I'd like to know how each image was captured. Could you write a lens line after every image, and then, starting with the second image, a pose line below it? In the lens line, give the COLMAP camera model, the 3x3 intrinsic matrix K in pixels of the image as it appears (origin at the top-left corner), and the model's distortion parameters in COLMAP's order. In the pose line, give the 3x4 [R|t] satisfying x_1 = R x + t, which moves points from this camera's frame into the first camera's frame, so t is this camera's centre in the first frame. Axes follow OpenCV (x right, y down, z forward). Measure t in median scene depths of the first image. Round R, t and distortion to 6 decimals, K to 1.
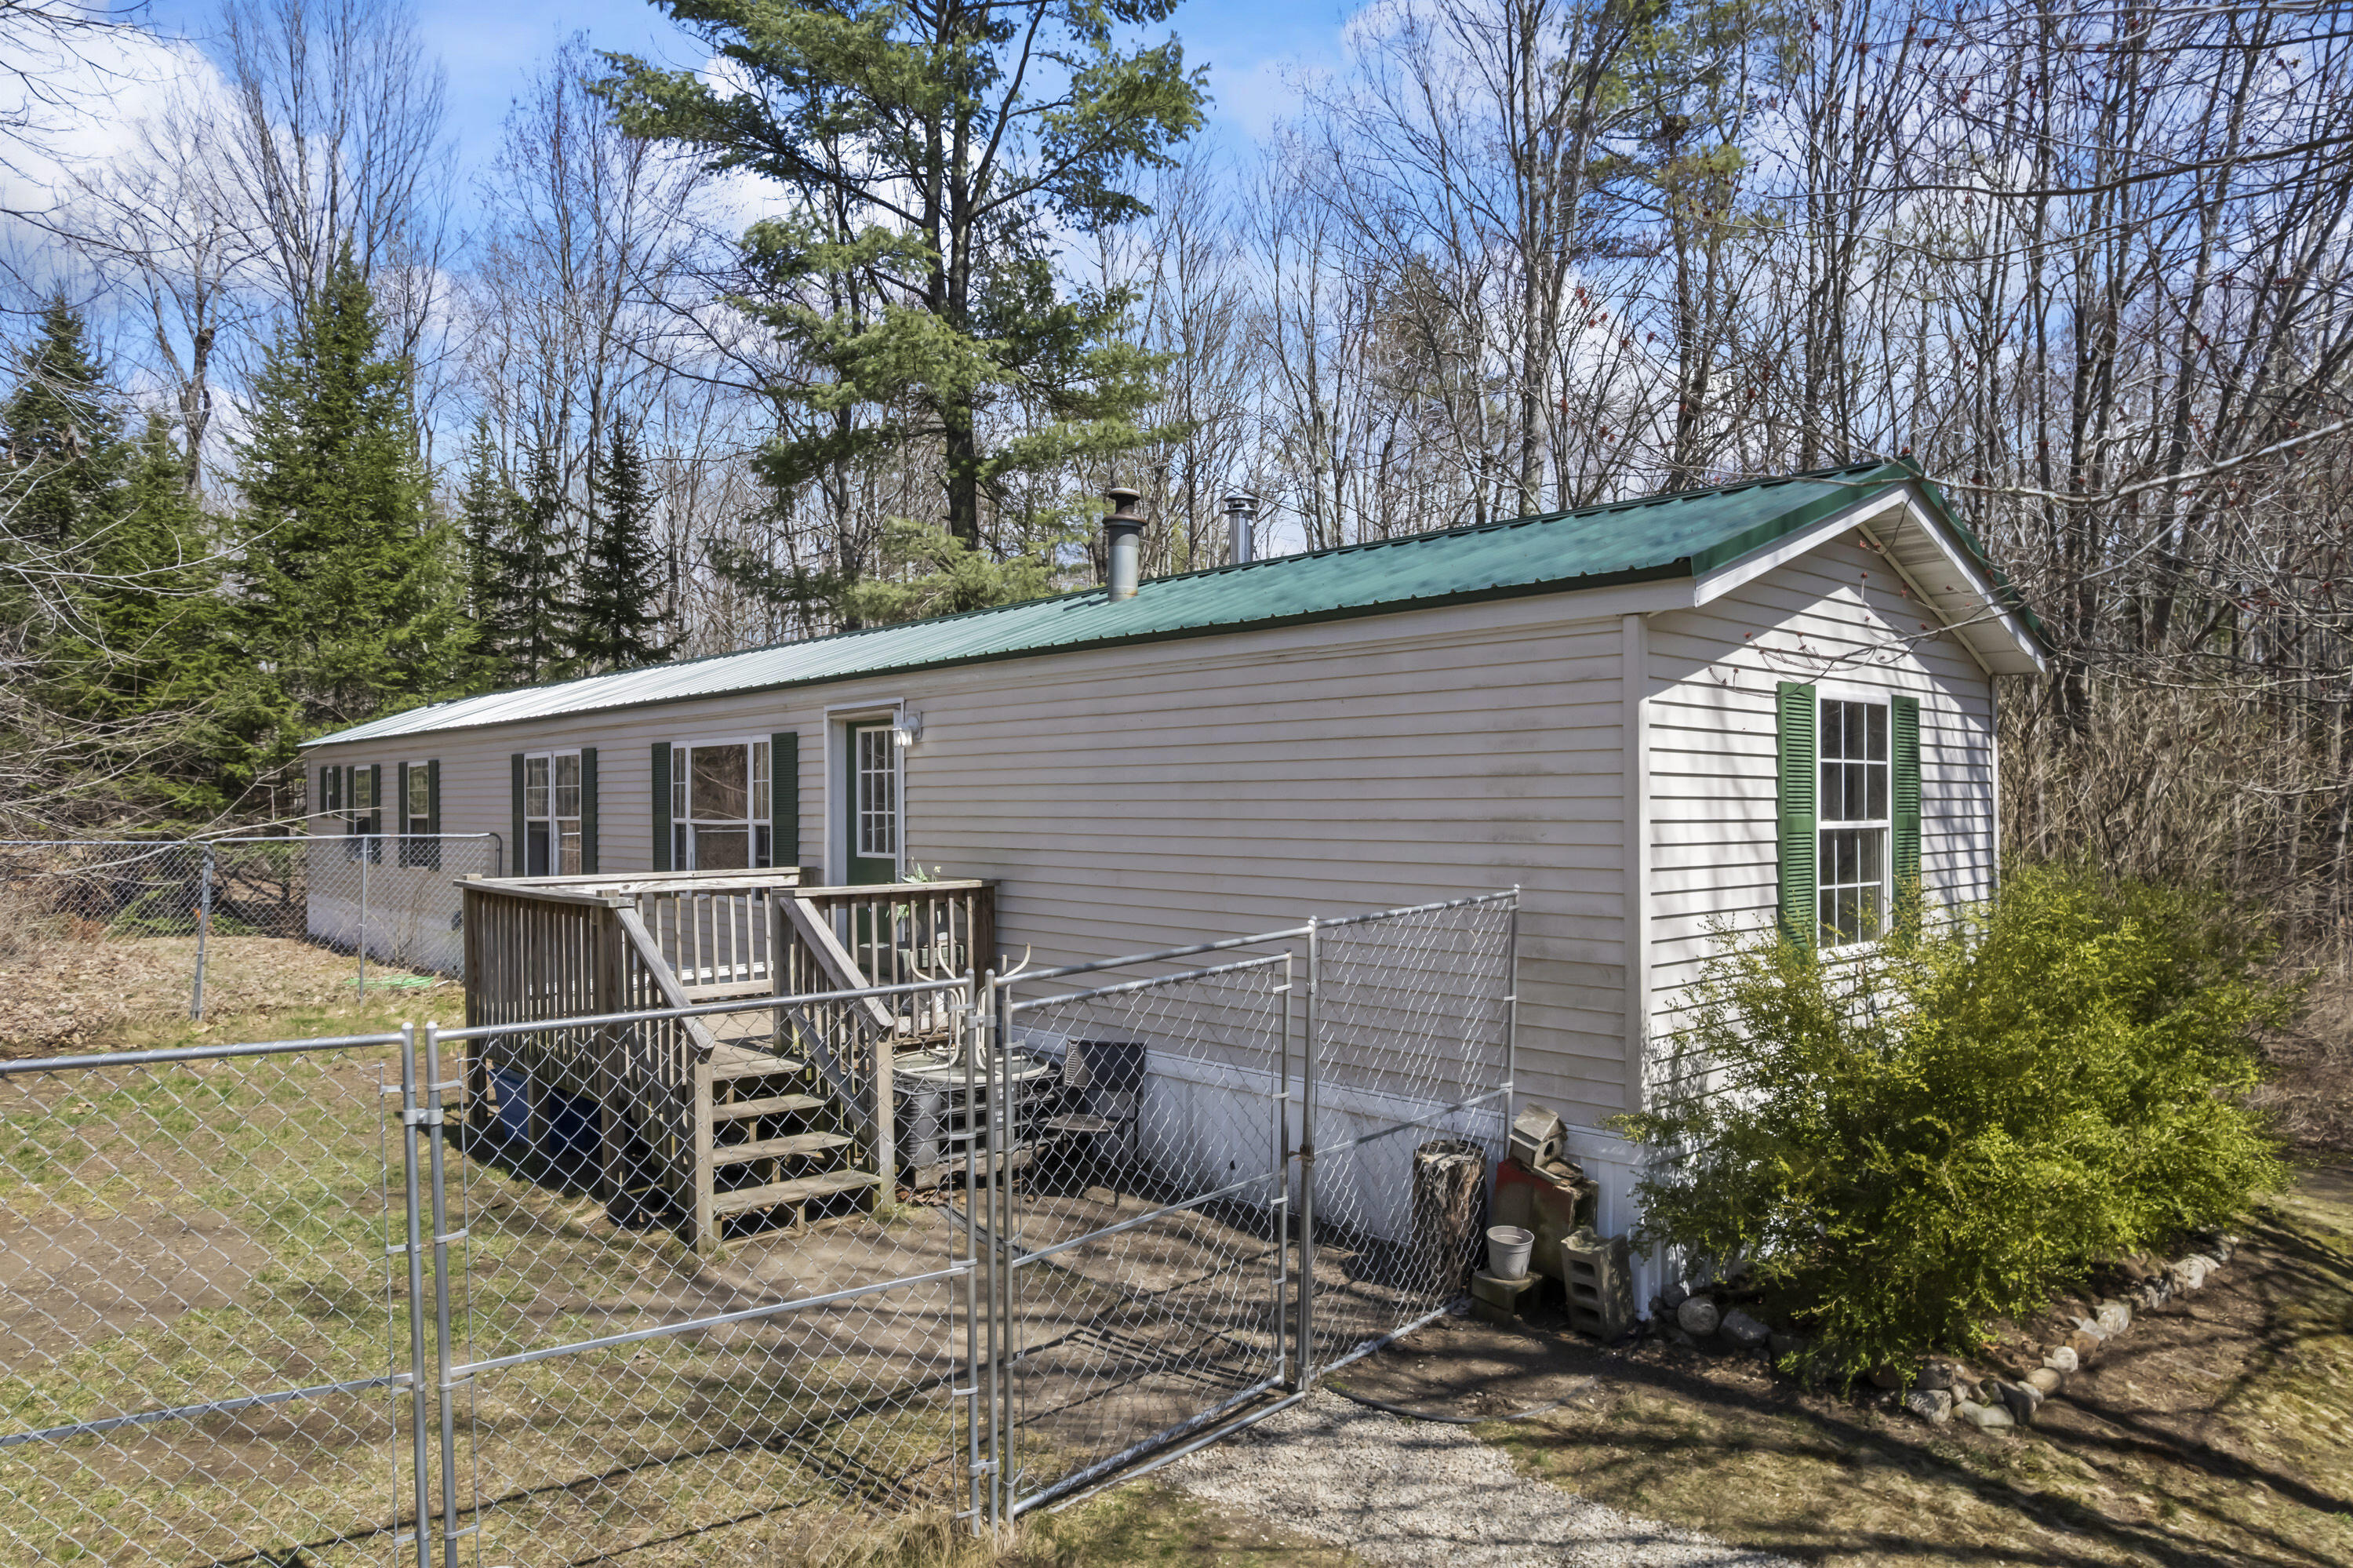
lens RADIAL K [[1507.7, 0, 1163.7], [0, 1507.7, 799.7], [0, 0, 1]] dist [-0.081381, 0.065212]
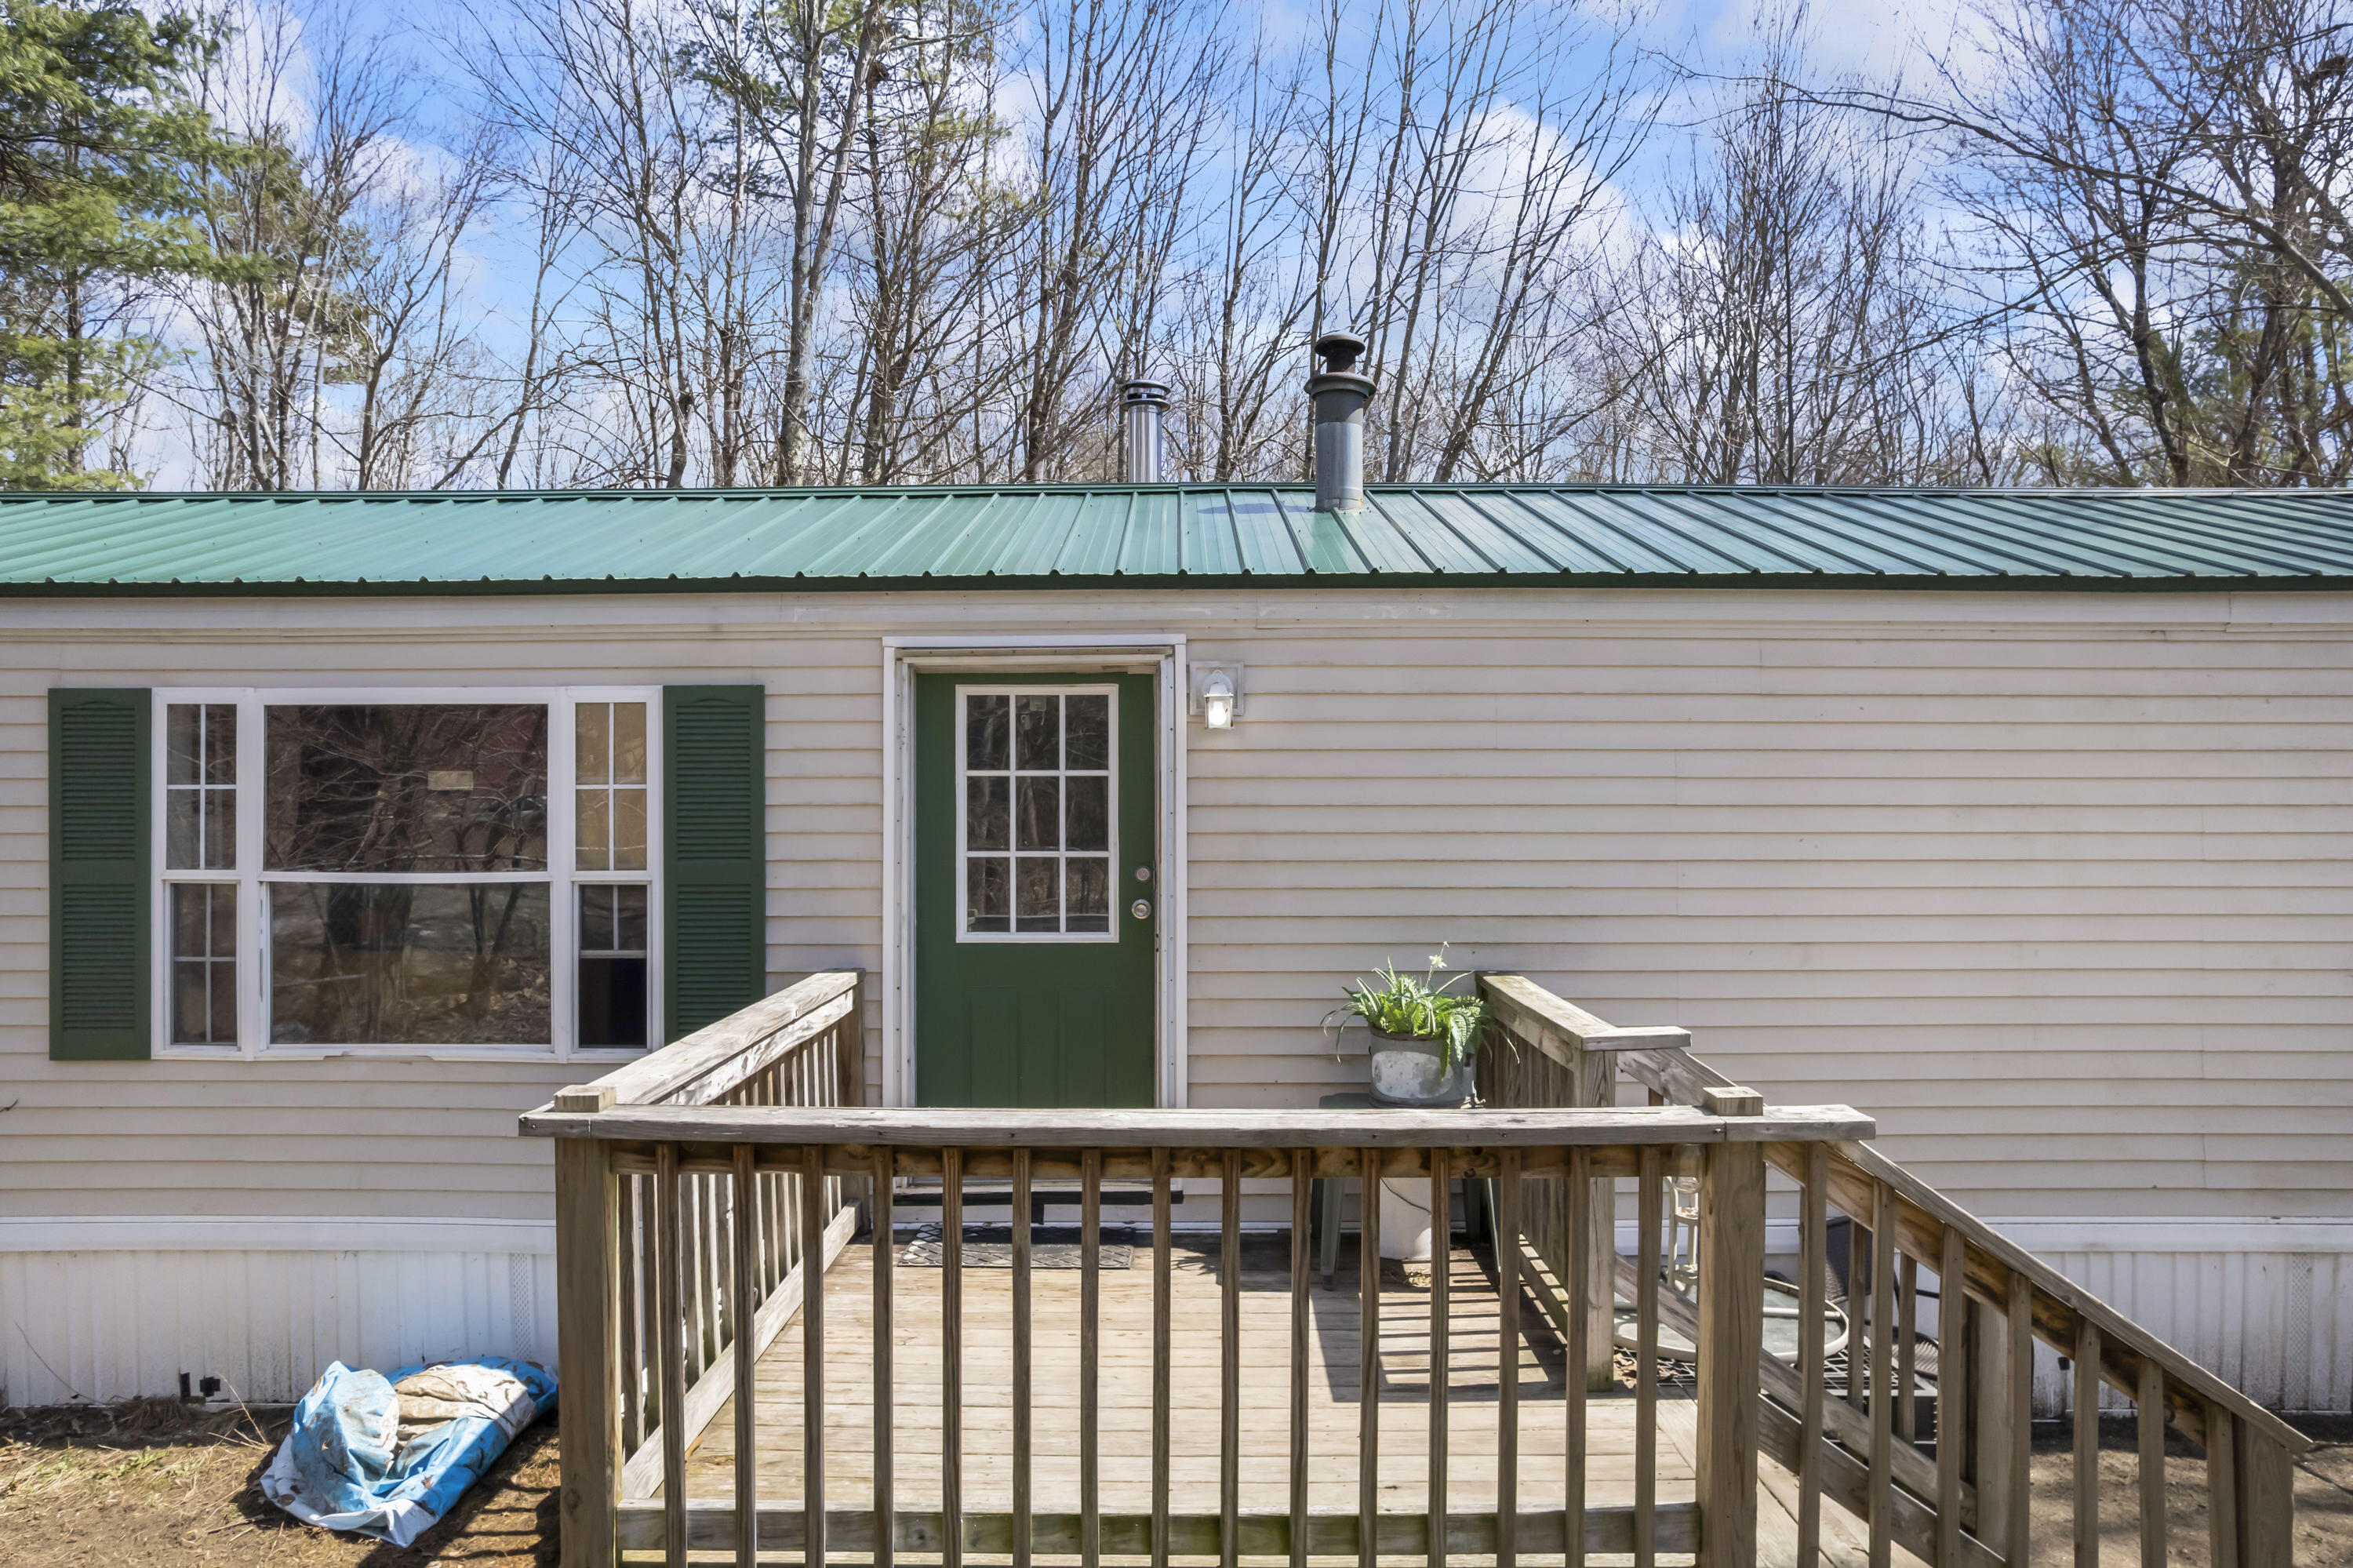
lens RADIAL K [[1507.7, 0, 1163.7], [0, 1507.7, 799.7], [0, 0, 1]] dist [-0.081381, 0.065212]
pose [[0.671117, 0.010514, 0.741277, -0.546876], [-0.003274, 0.999932, -0.011218, -0.004646], [-0.741345, 0.005102, 0.671105, 0.638384]]
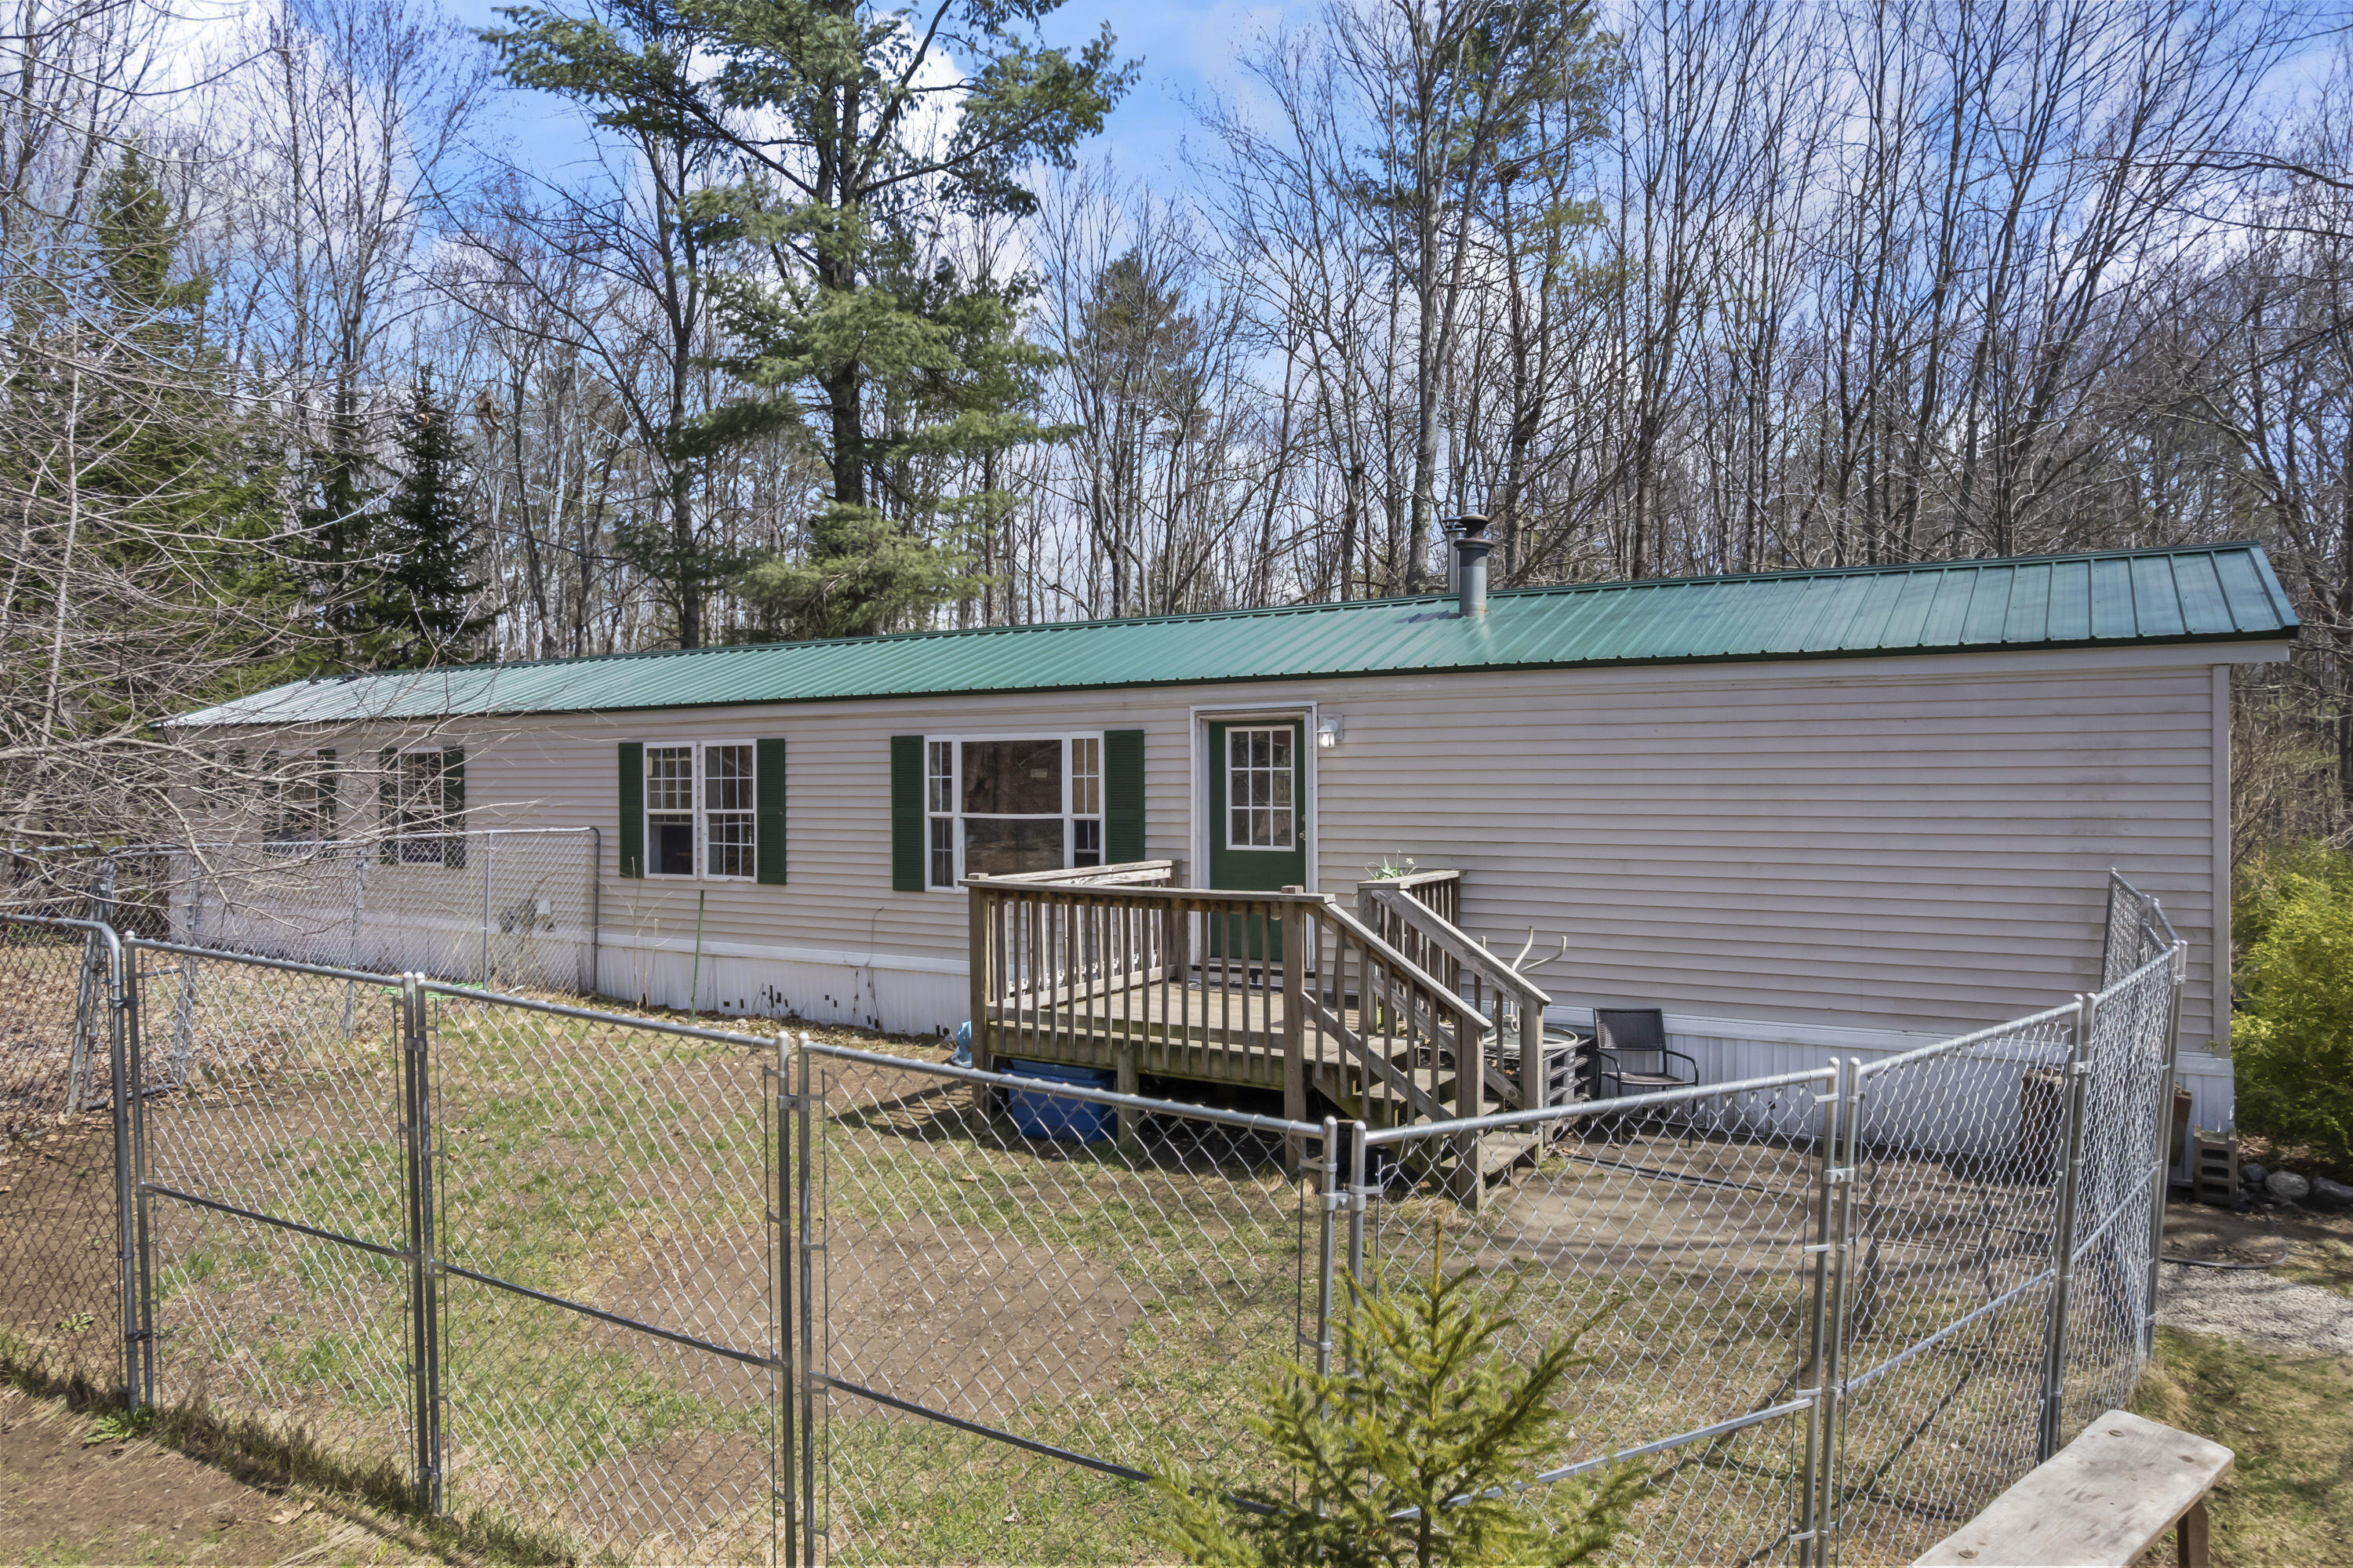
lens RADIAL K [[1507.7, 0, 1163.7], [0, 1507.7, 799.7], [0, 0, 1]] dist [-0.081381, 0.065212]
pose [[0.961520, -0.001148, 0.274733, -0.554750], [-0.002334, 0.999921, 0.012349, -0.010563], [-0.274726, -0.012515, 0.961441, 0.001345]]
